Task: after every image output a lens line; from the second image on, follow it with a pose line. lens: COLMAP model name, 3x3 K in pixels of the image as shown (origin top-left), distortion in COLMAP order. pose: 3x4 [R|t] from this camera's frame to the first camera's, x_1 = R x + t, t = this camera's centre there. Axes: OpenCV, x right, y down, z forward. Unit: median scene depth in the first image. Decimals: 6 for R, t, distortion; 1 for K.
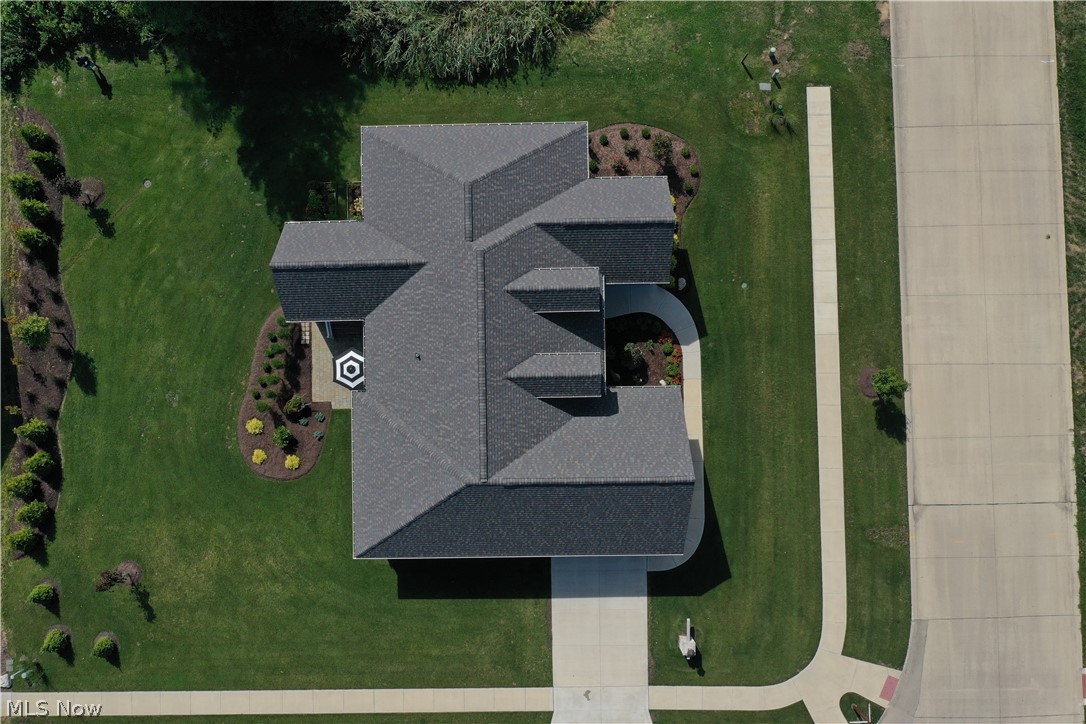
lens RADIAL K [[861.7, 0, 543.0], [0, 861.7, 362.0], [0, 0, 1]] dist [-0.008393, -0.000564]
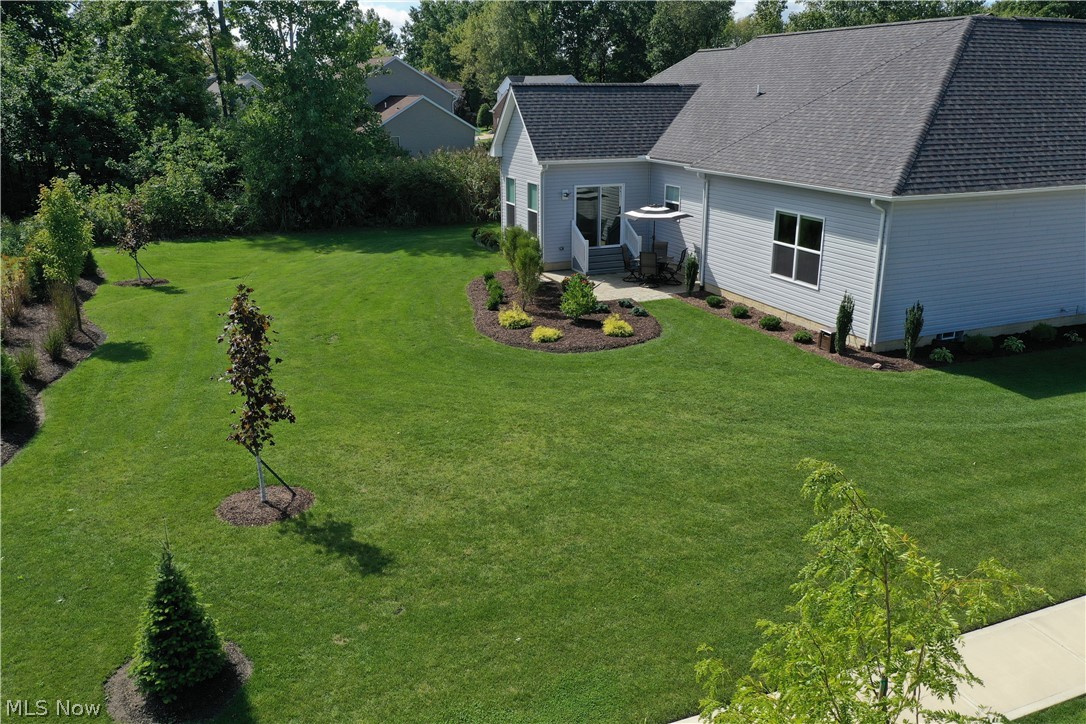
lens RADIAL K [[861.7, 0, 543.0], [0, 861.7, 362.0], [0, 0, 1]] dist [-0.008393, -0.000564]
pose [[0.929261, -0.094583, 0.357110, -0.494133], [0.368818, 0.292856, -0.882161, 0.516267], [-0.021145, 0.951467, 0.307024, 0.867290]]
